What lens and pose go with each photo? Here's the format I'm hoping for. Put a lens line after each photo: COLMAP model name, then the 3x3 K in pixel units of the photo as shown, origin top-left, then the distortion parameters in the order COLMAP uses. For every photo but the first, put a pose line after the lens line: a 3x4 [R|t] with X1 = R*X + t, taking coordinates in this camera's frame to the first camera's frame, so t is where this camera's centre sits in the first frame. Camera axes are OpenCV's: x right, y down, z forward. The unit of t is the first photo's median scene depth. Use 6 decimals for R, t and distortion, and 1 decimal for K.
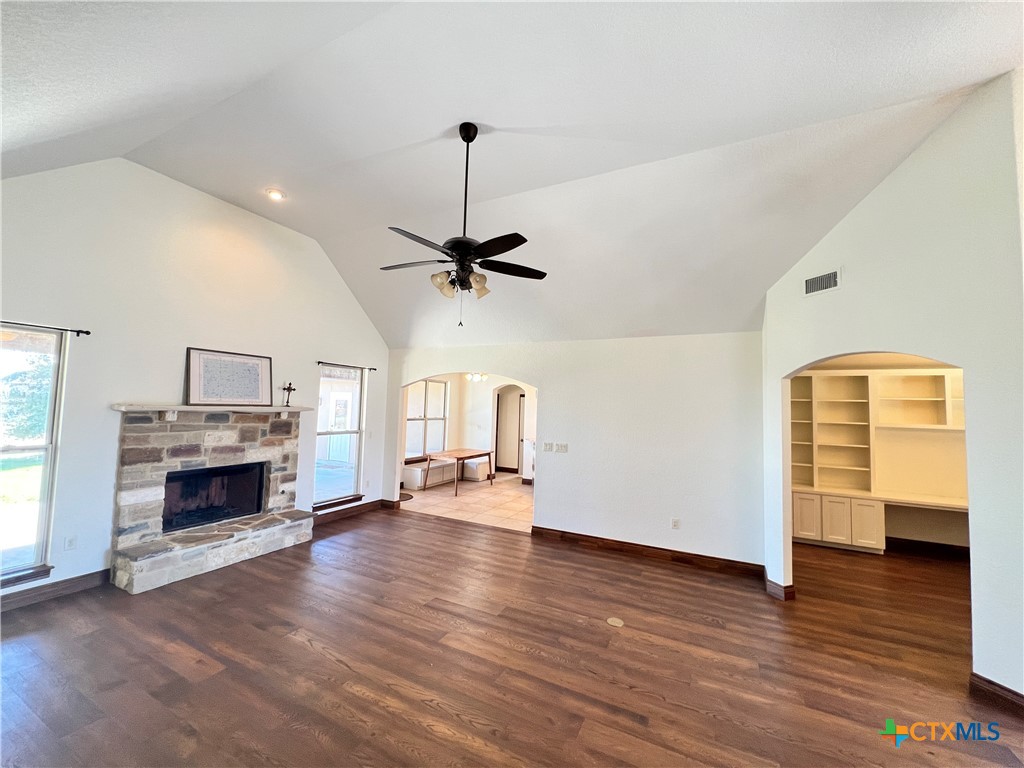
lens RADIAL K [[409.8, 0, 508.7], [0, 409.8, 377.5], [0, 0, 1]] dist [-0.001589, 0.000346]
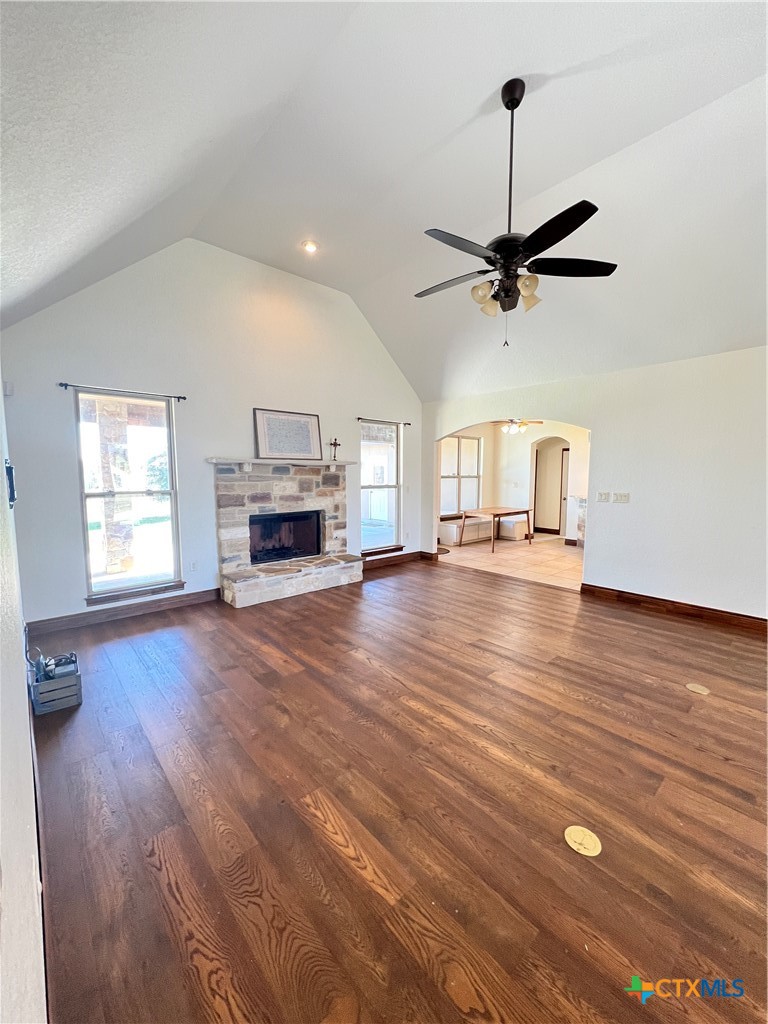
lens RADIAL K [[409.8, 0, 387.9], [0, 409.8, 506.2], [0, 0, 1]] dist [-0.001589, 0.000346]
pose [[0.935173, 0.003021, -0.354177, -0.029155], [0.049582, 0.989001, 0.139353, 0.054161], [0.350703, -0.147880, 0.924737, 0.035291]]
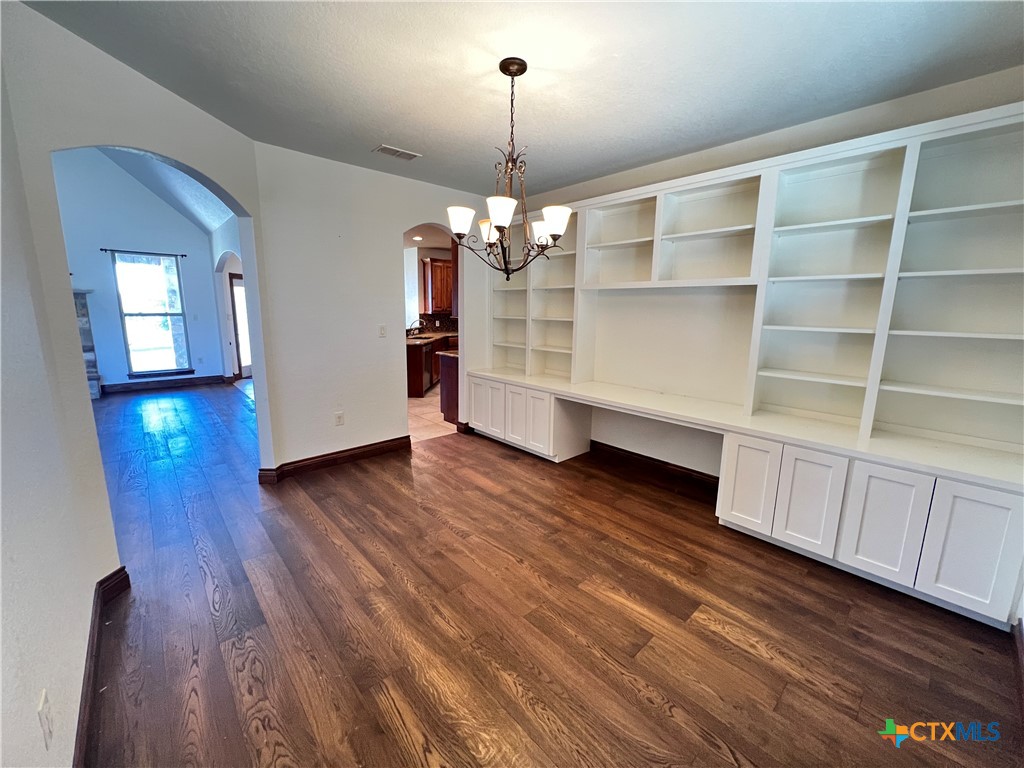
lens RADIAL K [[409.8, 0, 509.3], [0, 409.8, 379.1], [0, 0, 1]] dist [-0.001589, 0.000346]
pose [[0.937934, 0.042354, -0.344218, 2.284765], [0.040919, 0.972068, 0.231104, 0.228244], [0.344392, -0.230845, 0.910003, 0.685174]]
